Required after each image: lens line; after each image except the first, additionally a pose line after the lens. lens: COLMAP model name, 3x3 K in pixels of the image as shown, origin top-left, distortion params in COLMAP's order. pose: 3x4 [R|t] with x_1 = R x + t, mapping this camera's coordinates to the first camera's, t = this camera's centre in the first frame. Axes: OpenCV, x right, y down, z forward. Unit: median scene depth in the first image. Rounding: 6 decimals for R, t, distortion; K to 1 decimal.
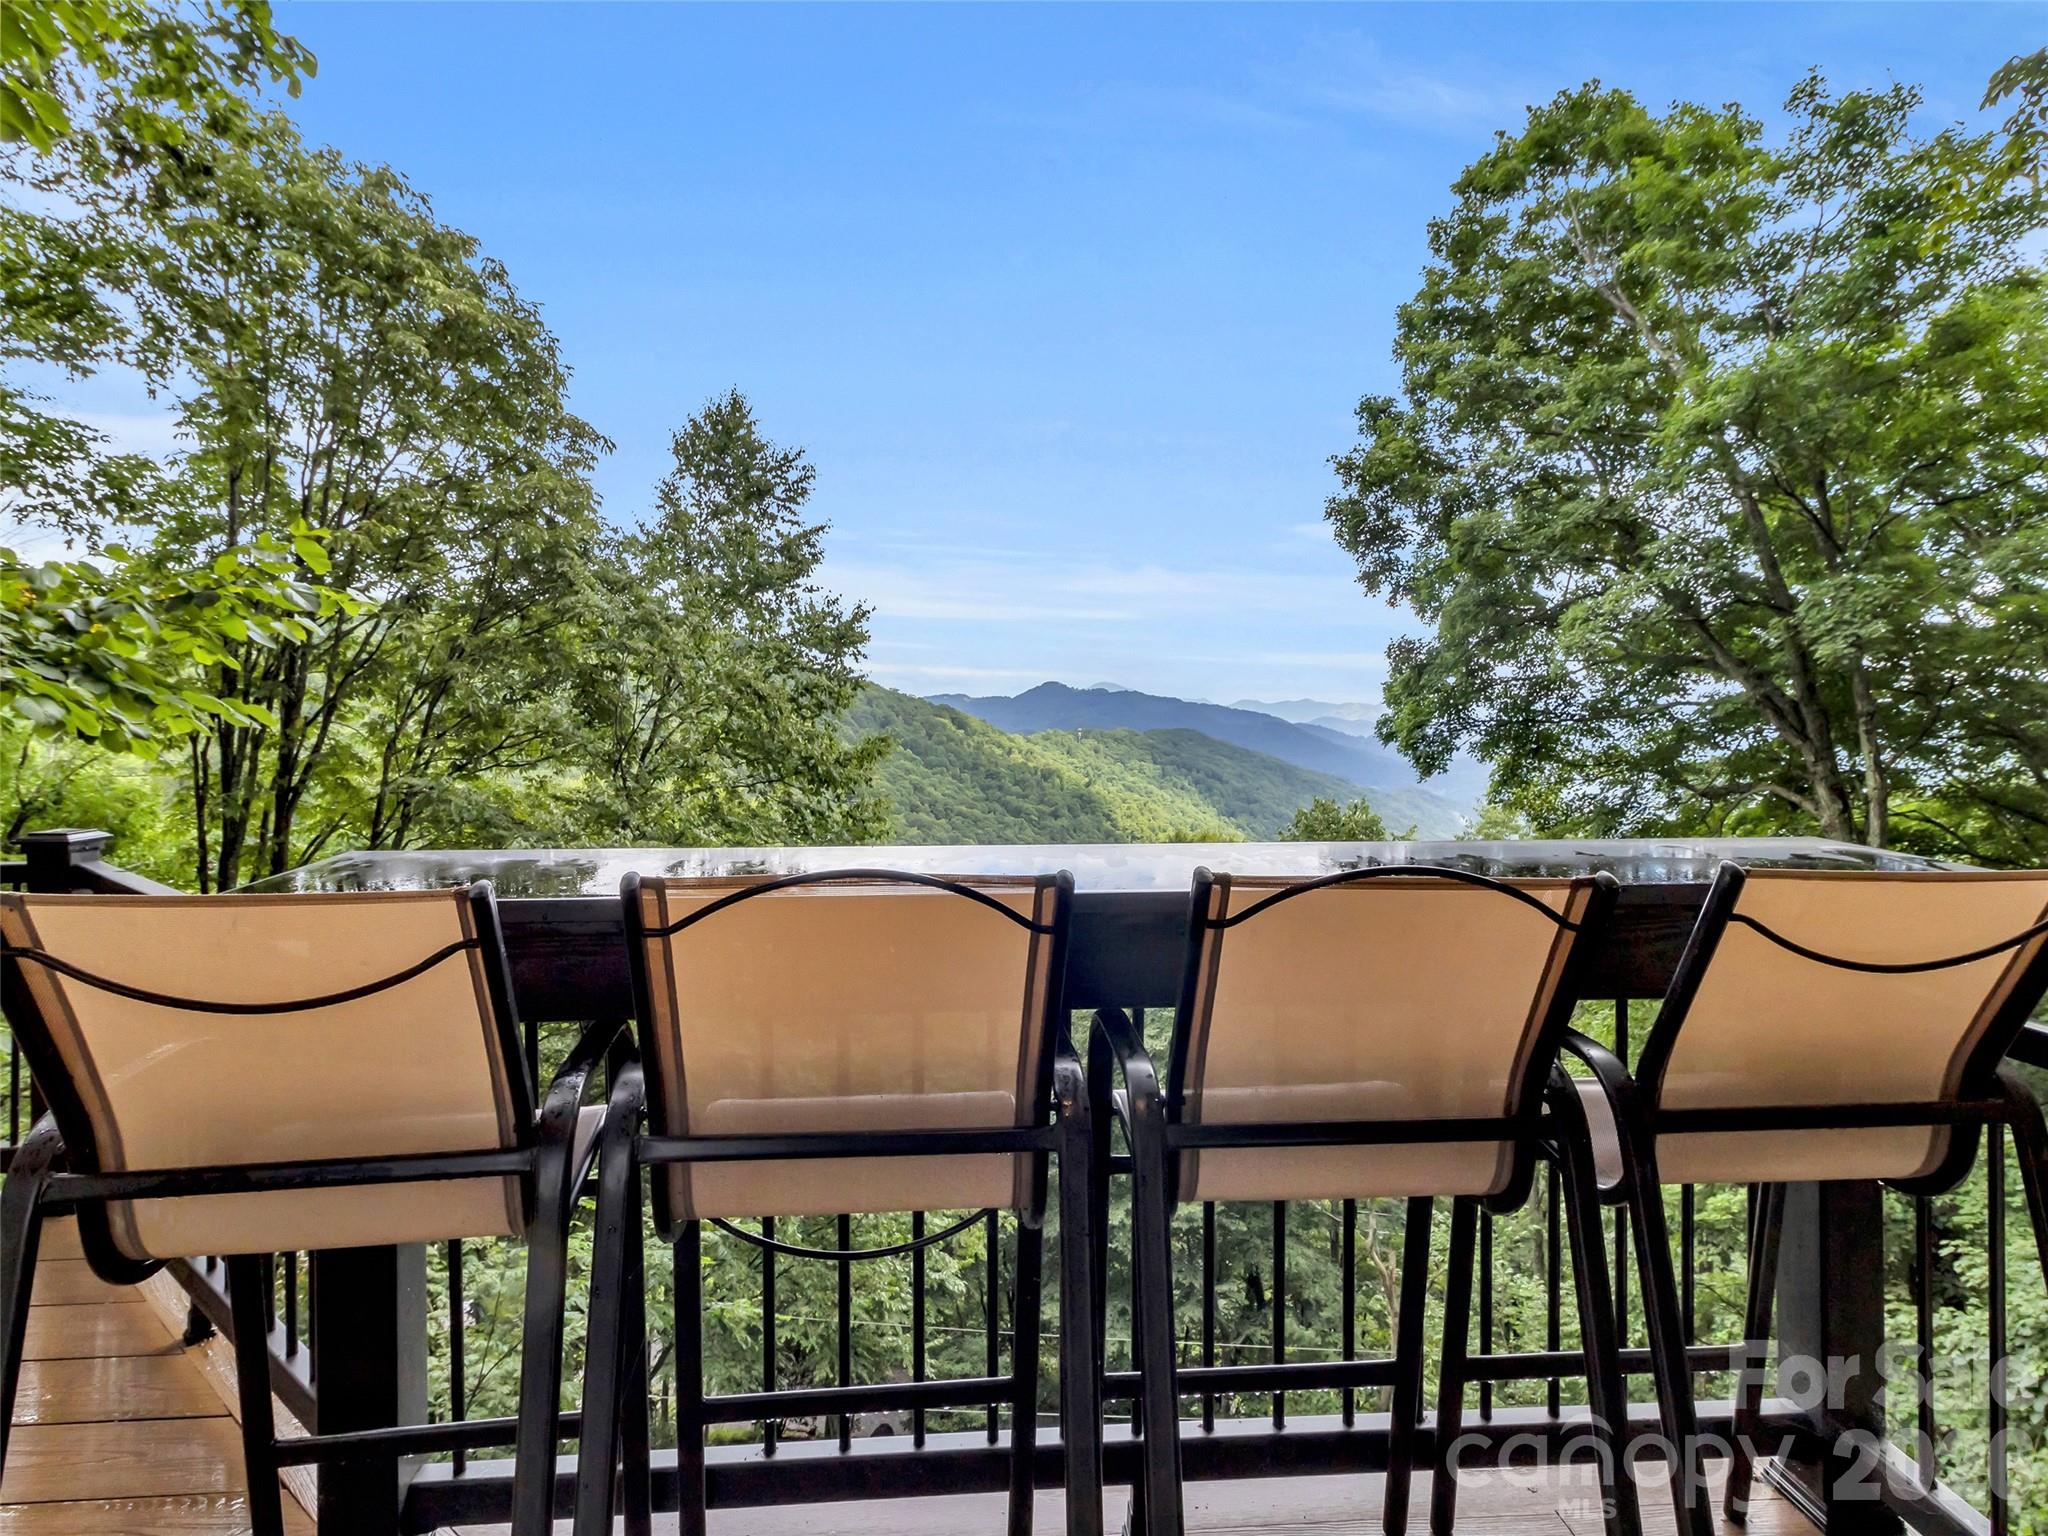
lens RADIAL K [[1099.8, 0, 1024.0], [0, 1099.8, 768.0], [0, 0, 1]] dist [-0.003425, -0.000657]
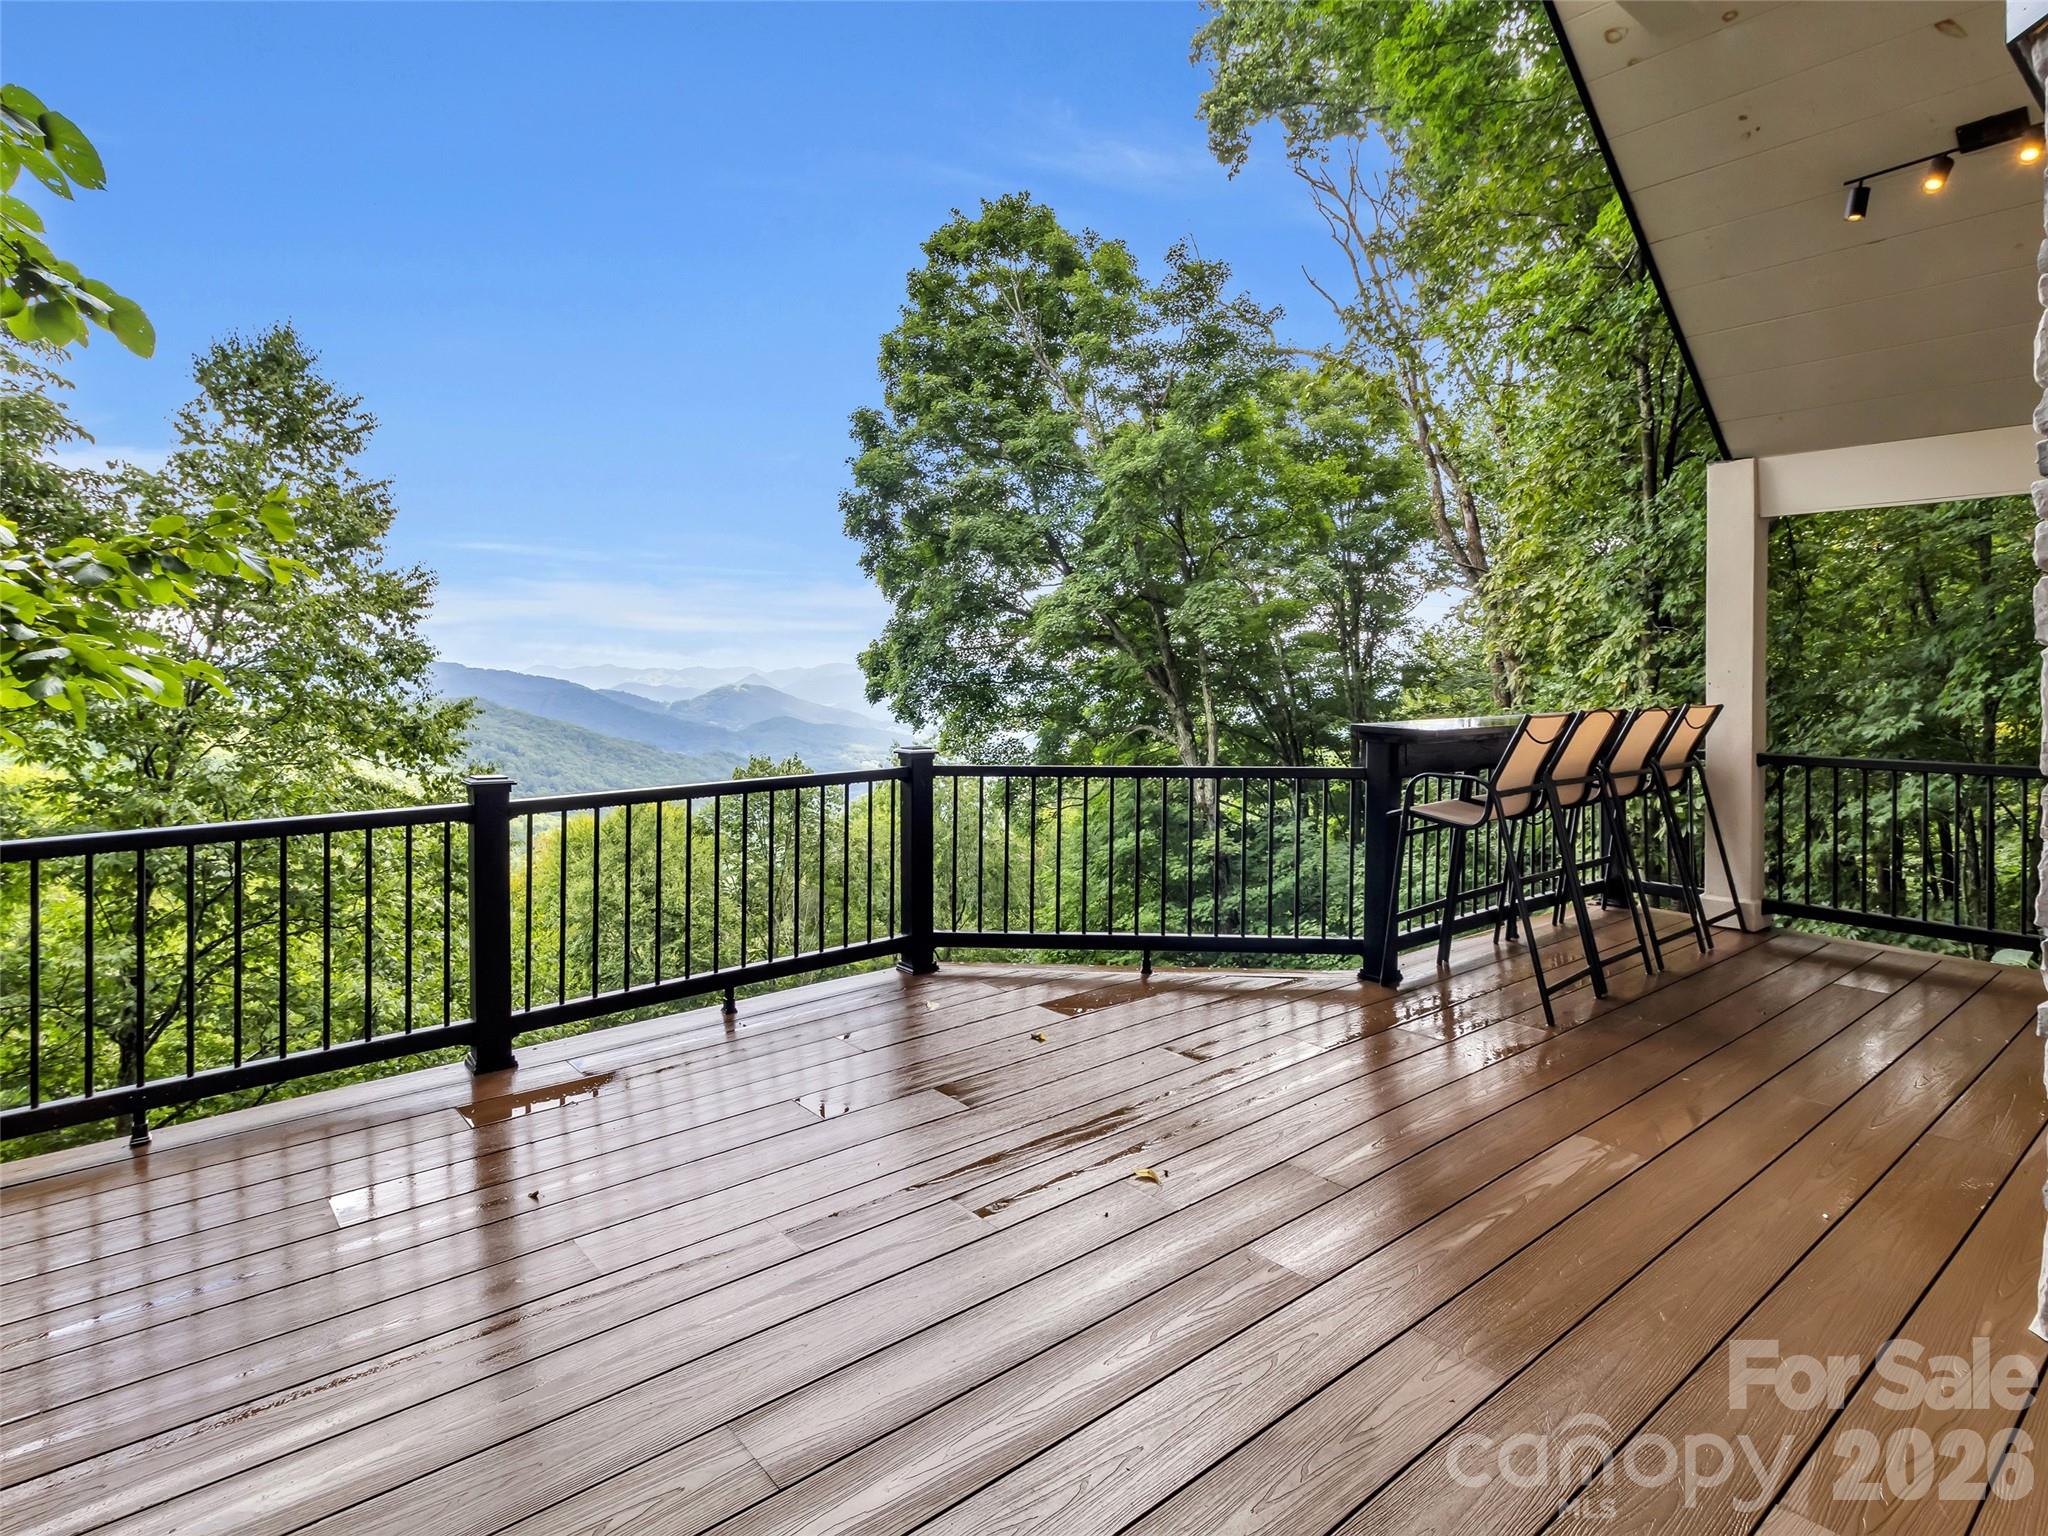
lens RADIAL K [[1099.8, 0, 1024.0], [0, 1099.8, 768.0], [0, 0, 1]] dist [-0.003425, -0.000657]
pose [[0.821995, -0.053325, 0.566993, -0.263082], [0.035597, 0.998471, 0.042299, 0.005376], [-0.568382, -0.014586, 0.822636, -0.088948]]
